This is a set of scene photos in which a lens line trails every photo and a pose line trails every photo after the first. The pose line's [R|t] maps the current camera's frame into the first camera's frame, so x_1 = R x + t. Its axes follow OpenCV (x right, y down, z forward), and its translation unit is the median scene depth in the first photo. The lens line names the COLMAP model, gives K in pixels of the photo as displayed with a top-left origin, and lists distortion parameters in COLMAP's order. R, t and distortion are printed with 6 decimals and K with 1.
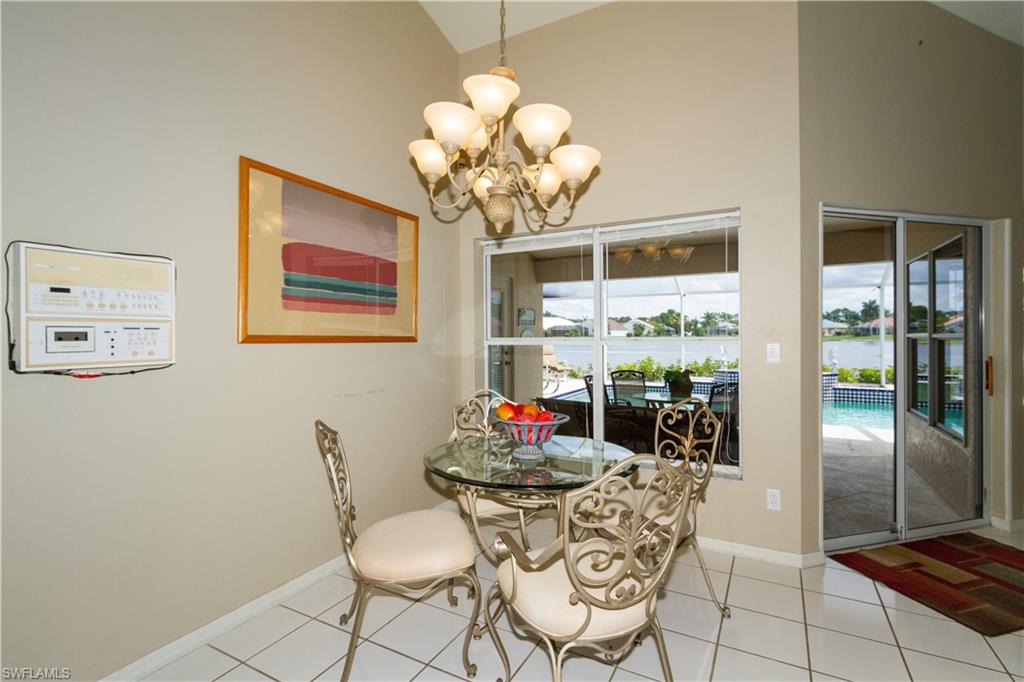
lens RADIAL K [[475.4, 0, 515.1], [0, 475.4, 329.7], [0, 0, 1]] dist [-0.000440, -0.000047]
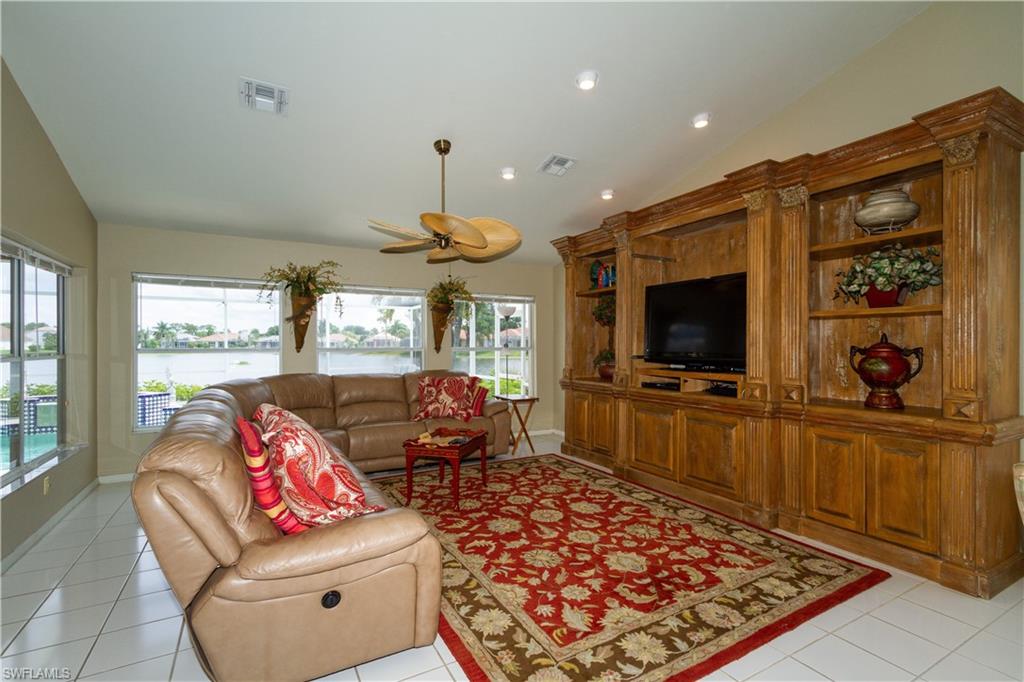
lens RADIAL K [[470.9, 0, 512.6], [0, 470.9, 347.2], [0, 0, 1]] dist [0.004175, 0.000002]
pose [[0.534319, 0.001371, 0.845282, 0.227872], [-0.009379, 0.999947, 0.004307, -0.004905], [-0.845231, -0.010230, 0.534303, -0.039130]]
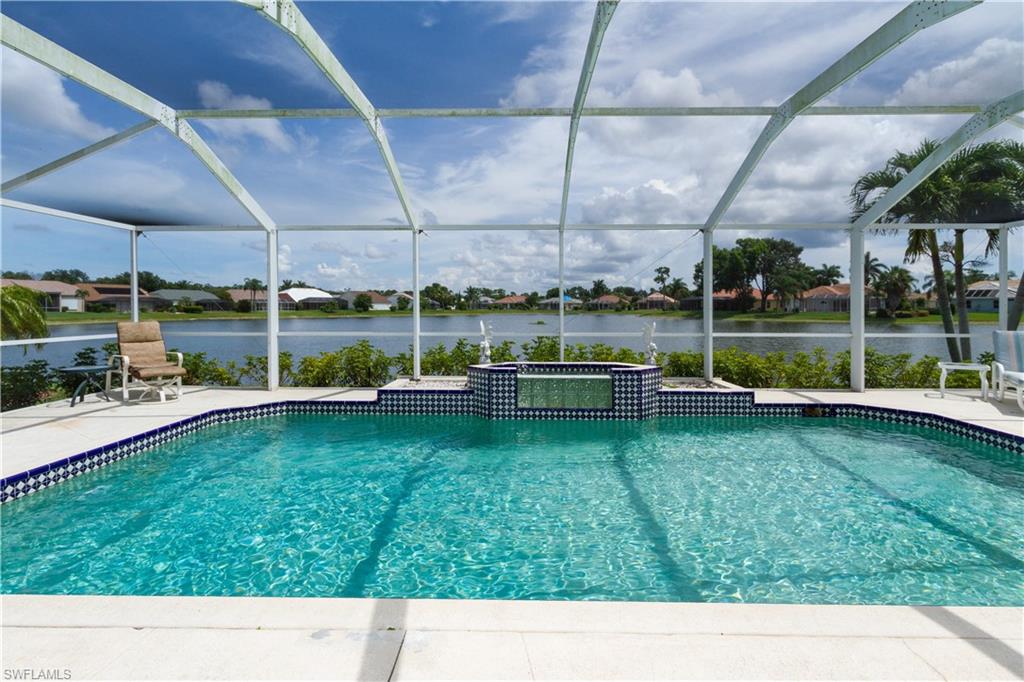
lens RADIAL K [[477.1, 0, 516.5], [0, 477.1, 308.8], [0, 0, 1]] dist [0.004857, 0.000193]
pose [[0.886654, 0.004360, 0.462413, 0.212797], [-0.009225, 0.999923, 0.008261, 0.014903], [-0.462342, -0.011591, 0.886626, 0.486934]]
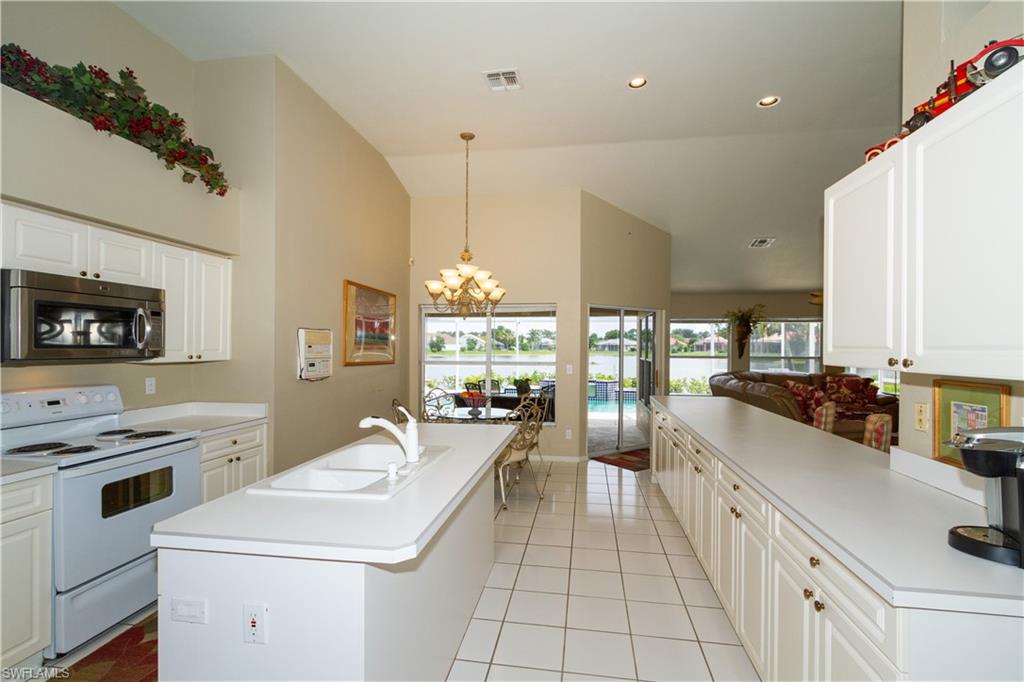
lens RADIAL K [[470.9, 0, 512.6], [0, 470.9, 347.2], [0, 0, 1]] dist [0.004175, 0.000002]
pose [[0.941196, 0.010923, 0.337684, -0.101097], [-0.013868, 0.999884, 0.006311, -0.014257], [-0.337575, -0.010623, 0.941239, -0.219546]]
